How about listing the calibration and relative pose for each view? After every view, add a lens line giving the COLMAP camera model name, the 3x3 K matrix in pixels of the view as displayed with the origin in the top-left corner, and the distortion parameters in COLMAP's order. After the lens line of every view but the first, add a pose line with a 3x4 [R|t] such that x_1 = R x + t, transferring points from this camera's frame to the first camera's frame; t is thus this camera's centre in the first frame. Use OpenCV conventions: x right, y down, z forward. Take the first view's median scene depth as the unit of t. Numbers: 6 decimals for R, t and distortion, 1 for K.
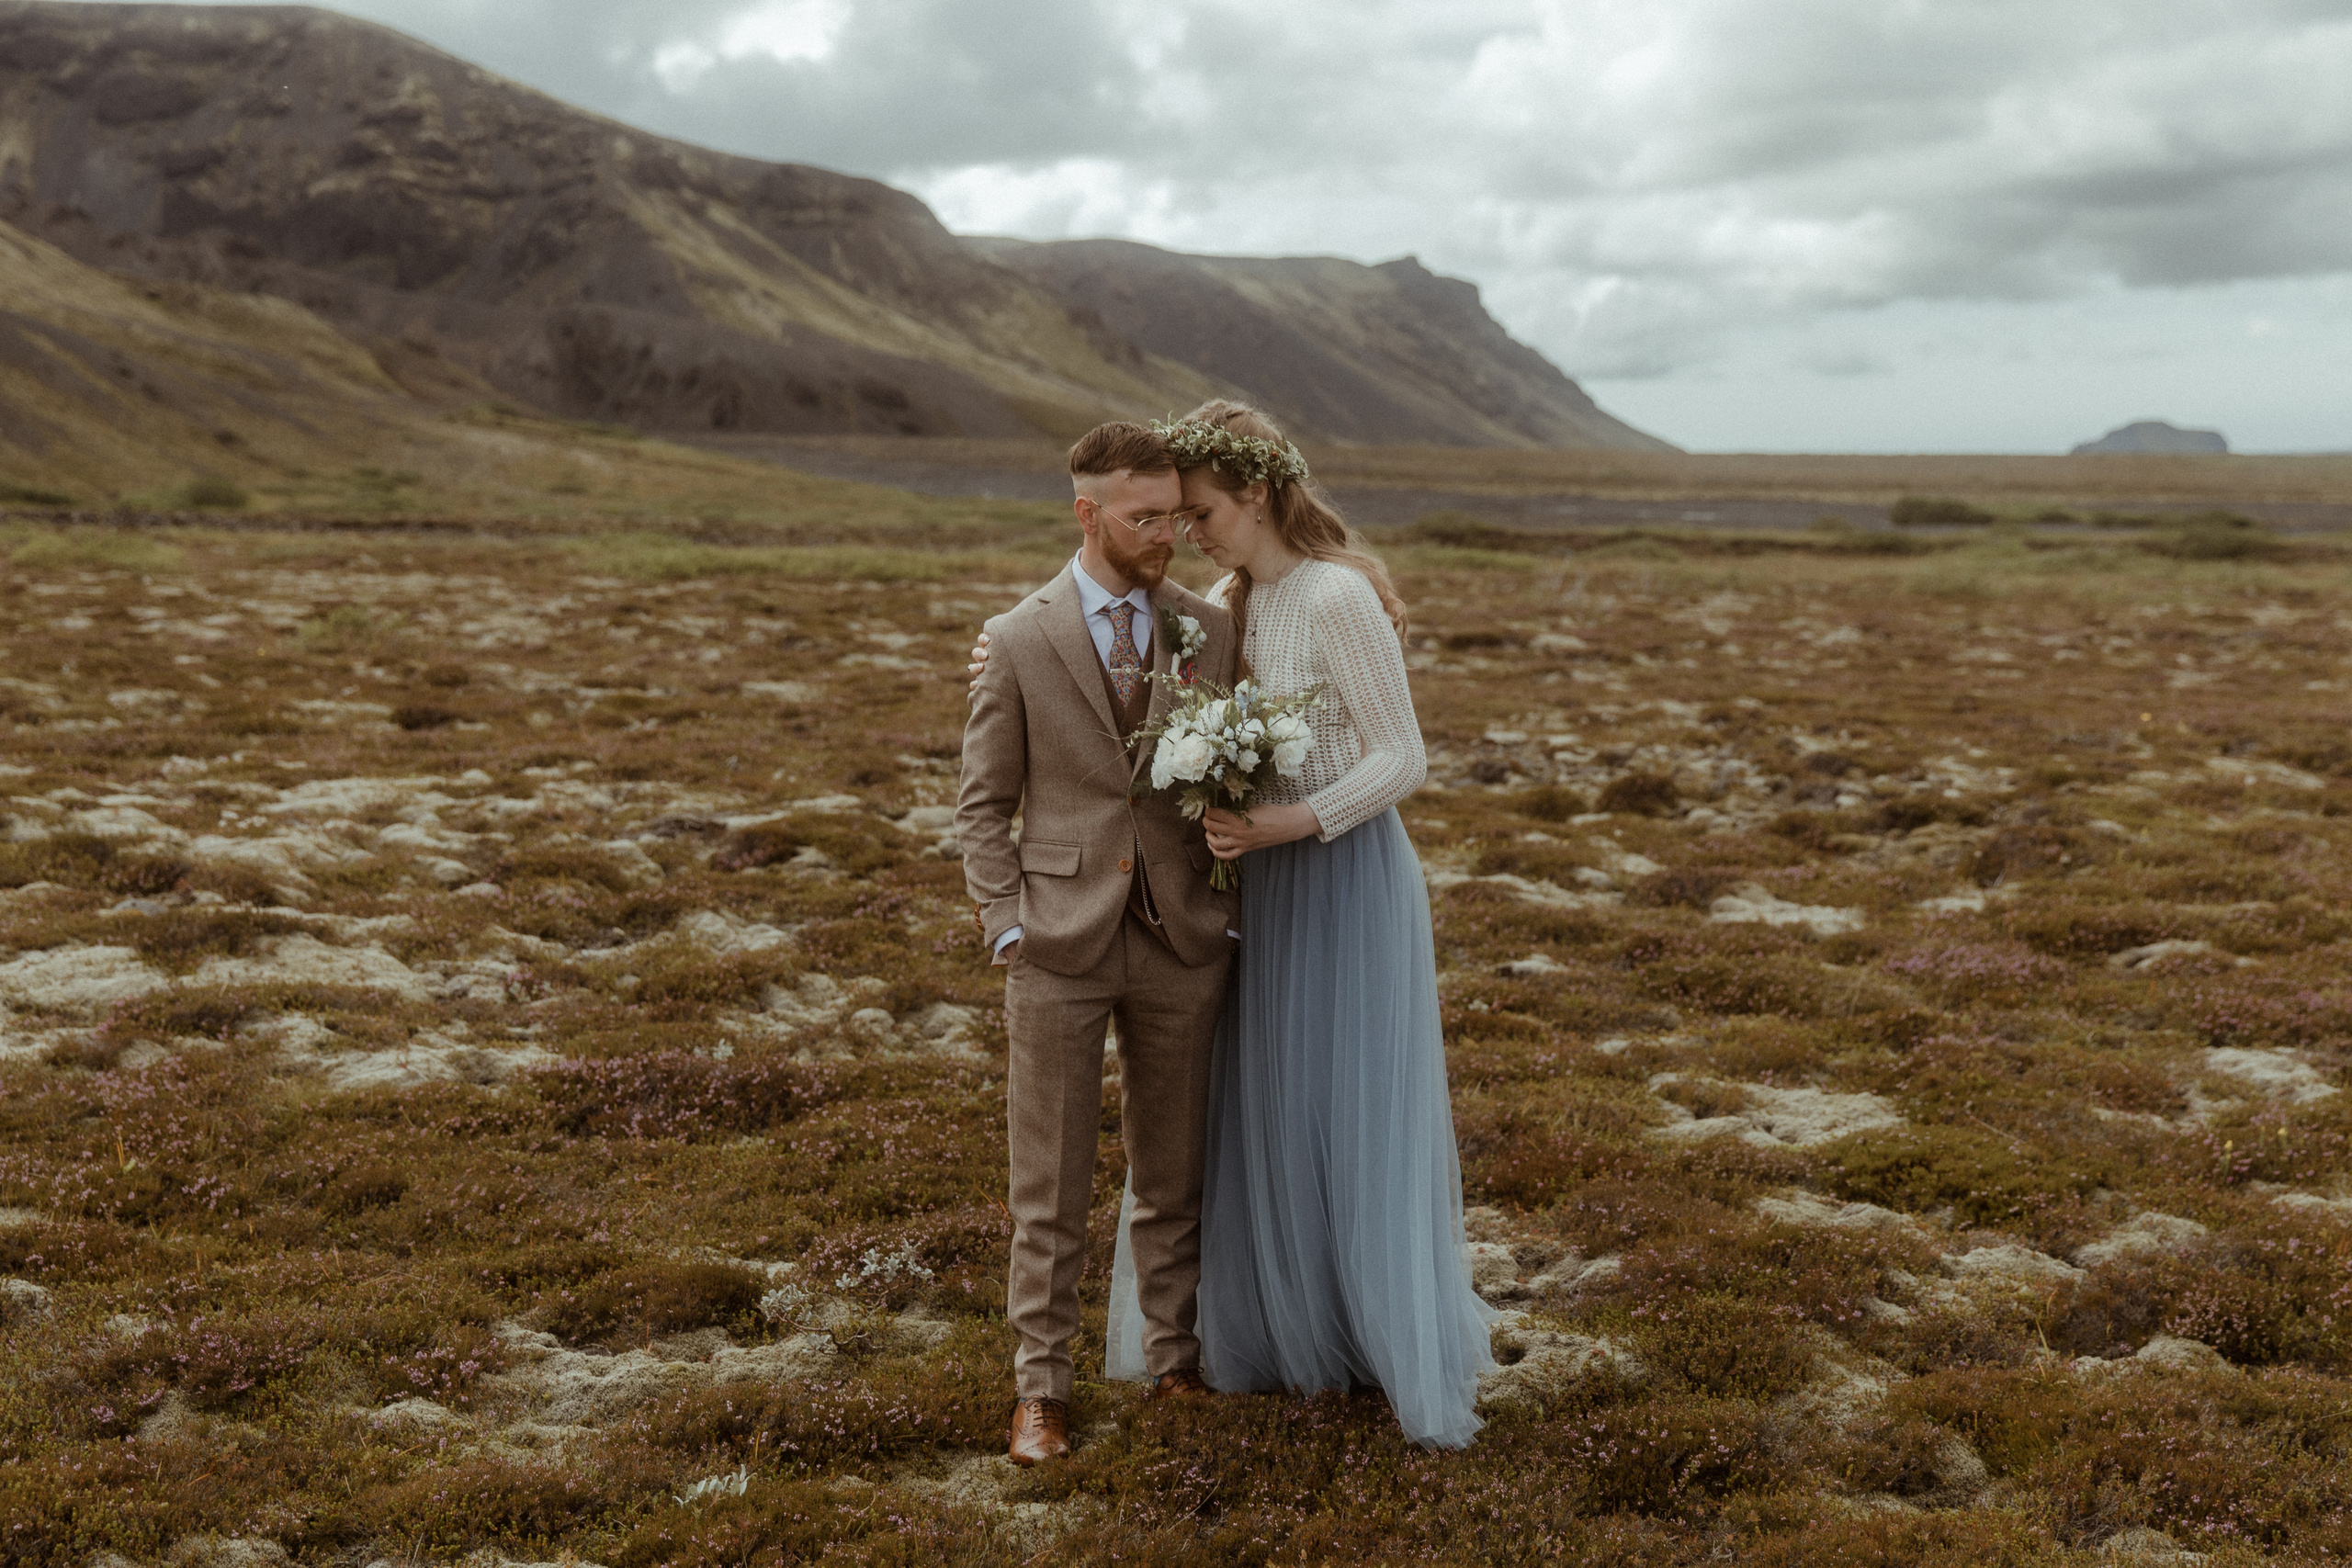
lens RADIAL K [[3394.1, 0, 1294.9], [0, 3394.1, 930.6], [0, 0, 1]] dist [0.006771, -0.032384]
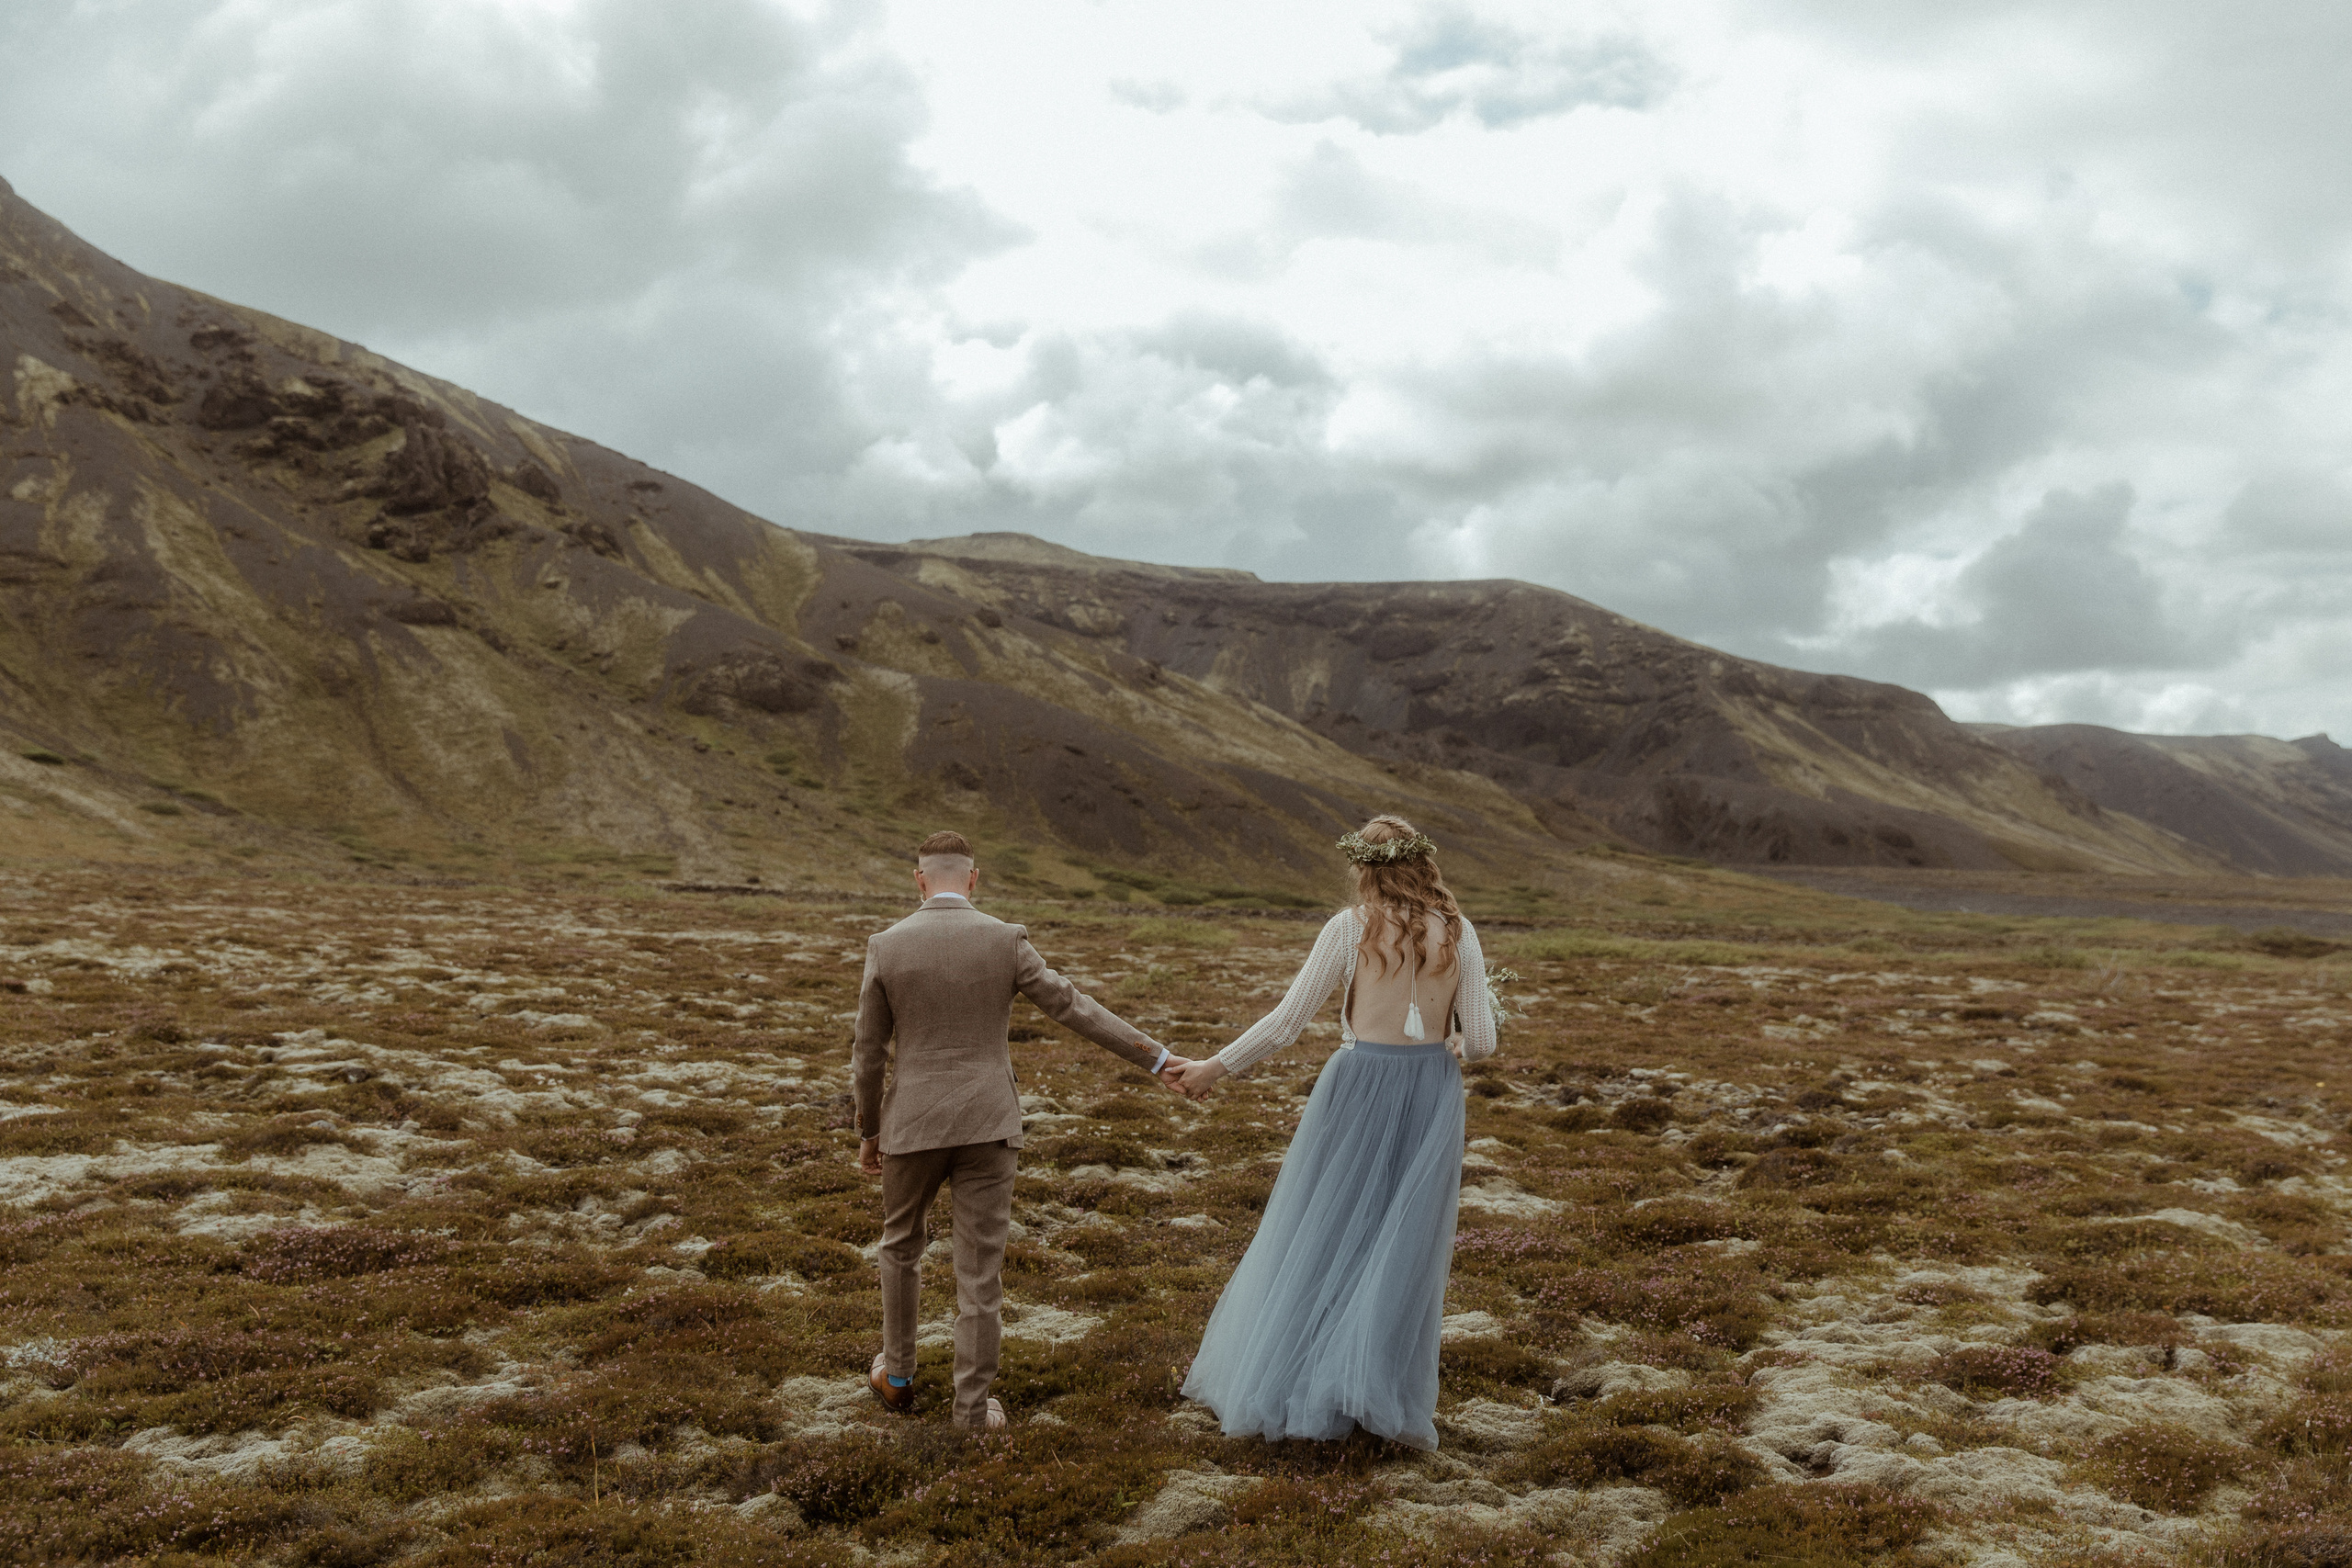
lens RADIAL K [[2429.3, 0, 1304.1], [0, 2429.3, 798.7], [0, 0, 1]] dist [-0.011417, 0.031286]
pose [[0.924623, -0.003634, -0.380867, 0.419352], [-0.062102, 0.985135, -0.160165, -0.003449], [0.375788, 0.171745, 0.910652, 0.096679]]
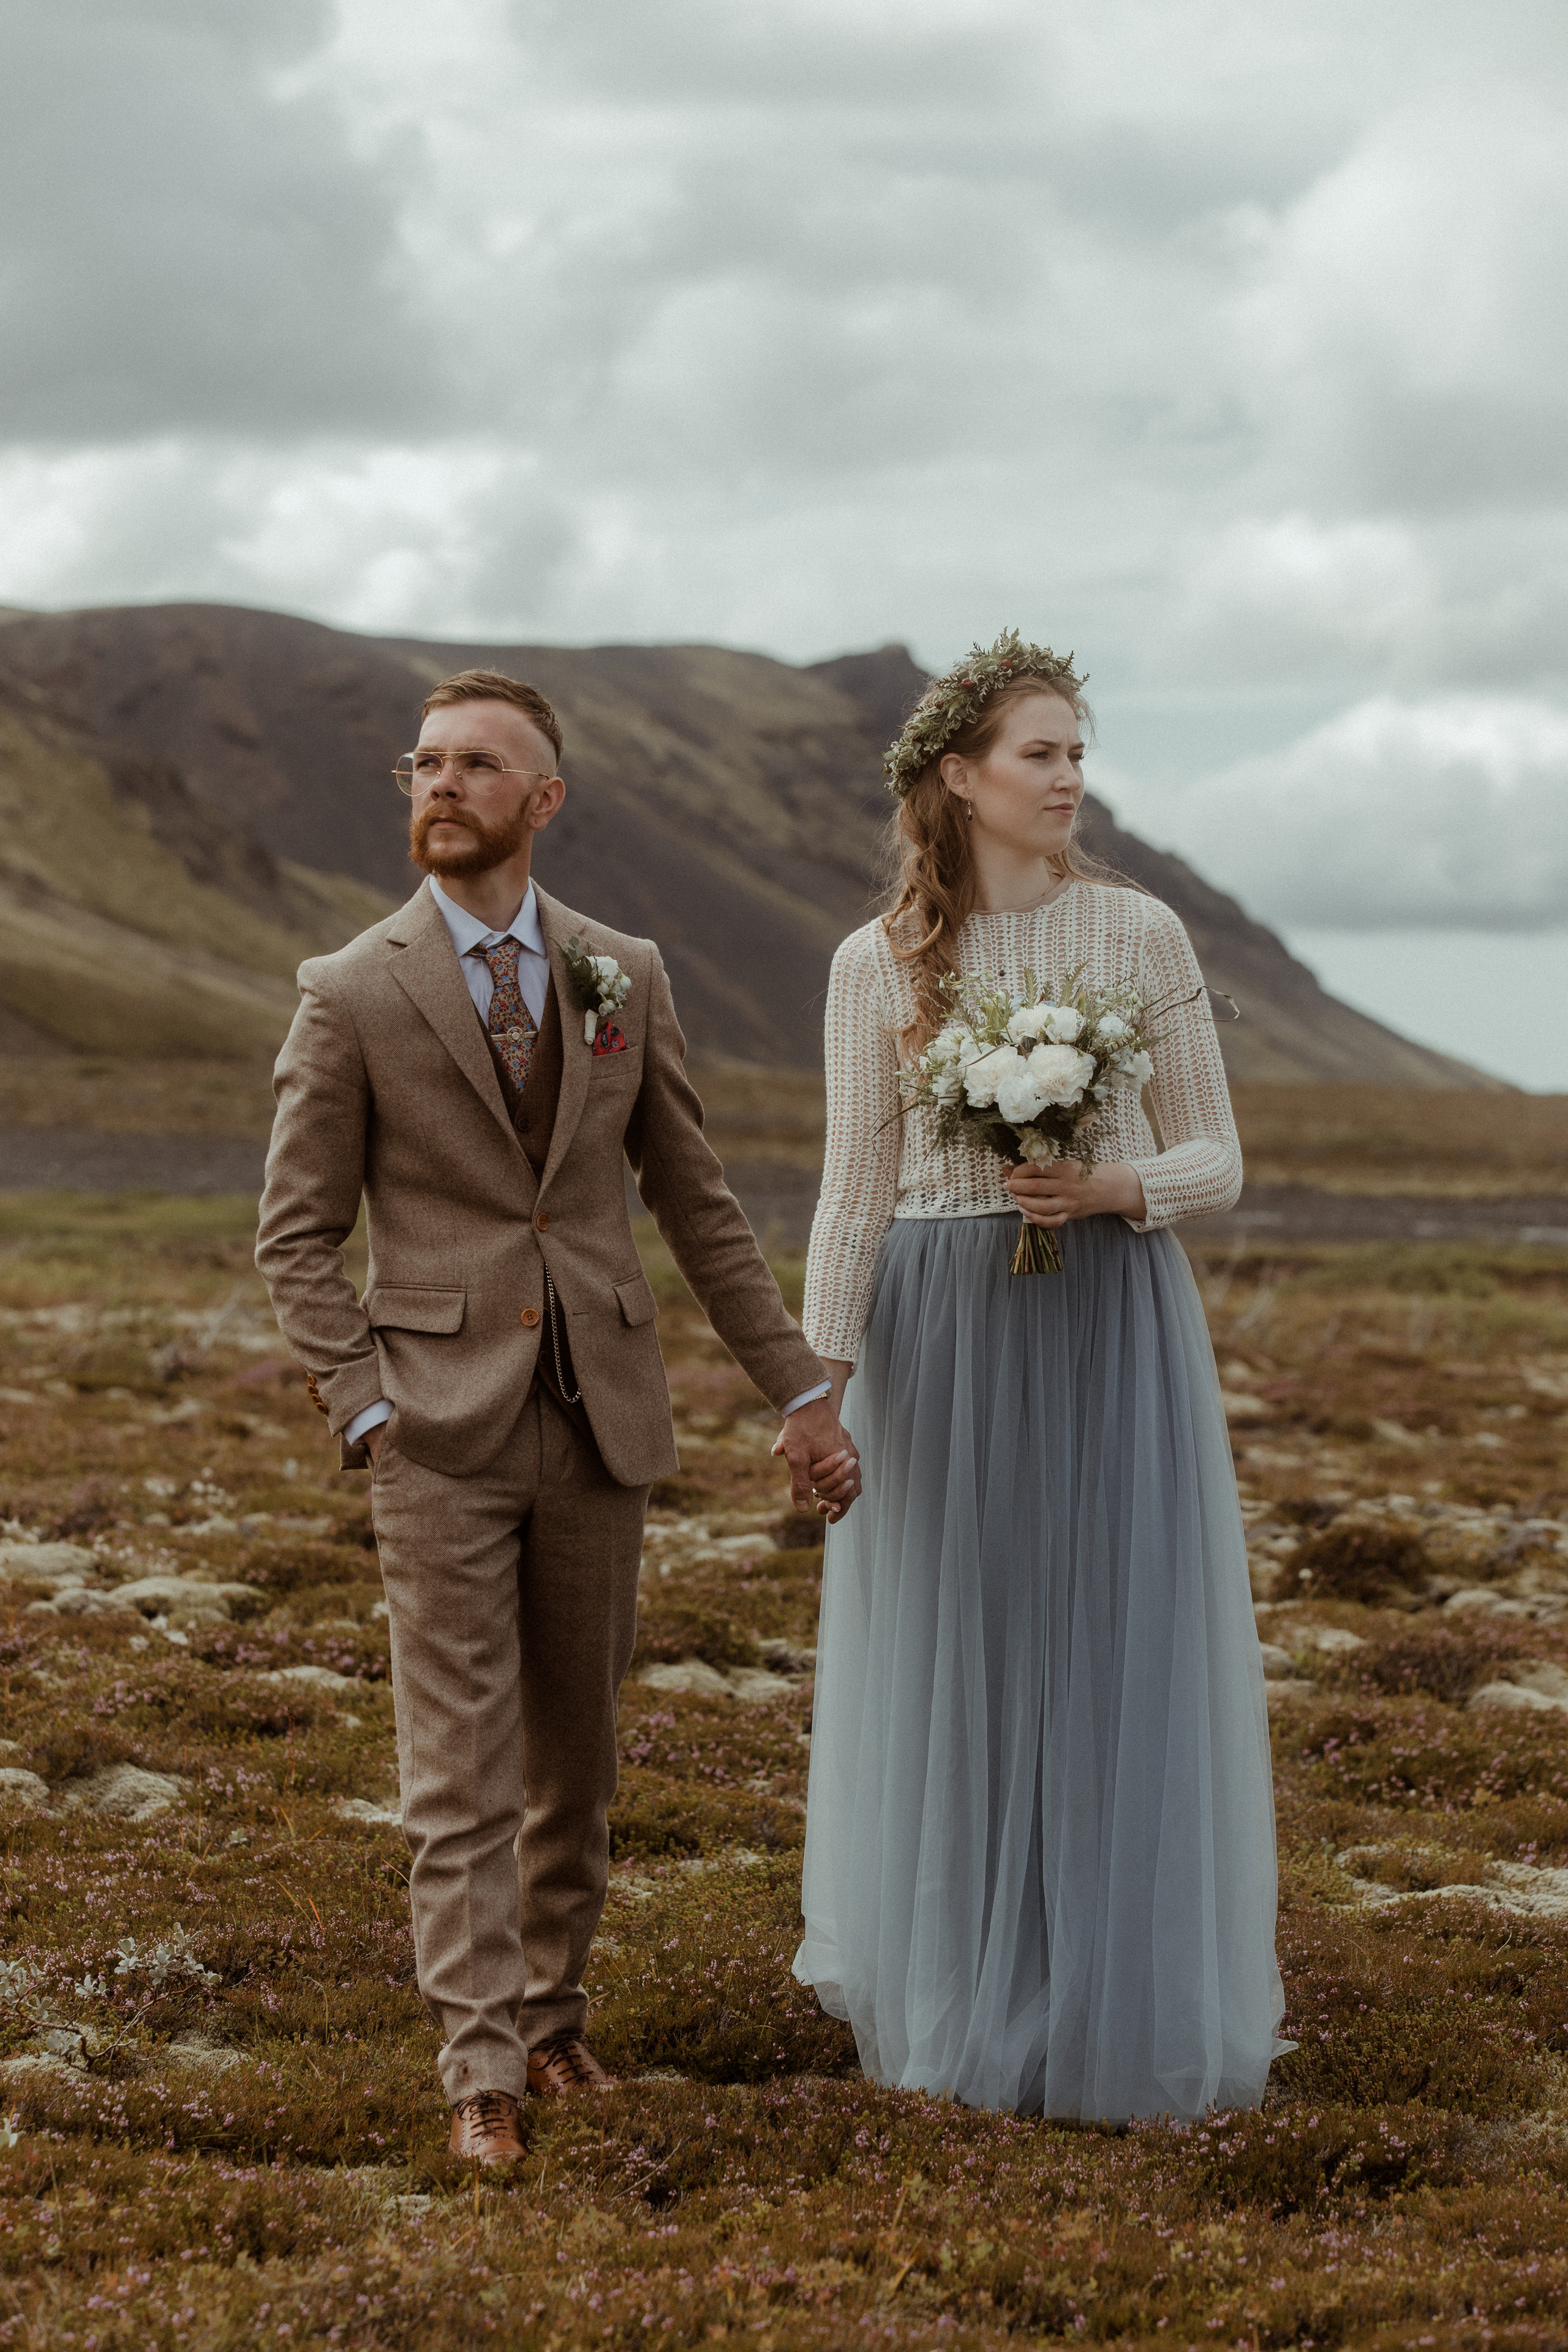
lens RADIAL K [[8085.2, 0, 783.7], [0, 8085.2, 1320.9], [0, 0, 1]] dist [-0.577555, 0.105604]
pose [[0.999786, 0.002455, 0.020525, -0.015231], [-0.000112, 0.993555, -0.113348, 0.078336], [-0.020671, 0.113322, 0.993343, -0.293867]]
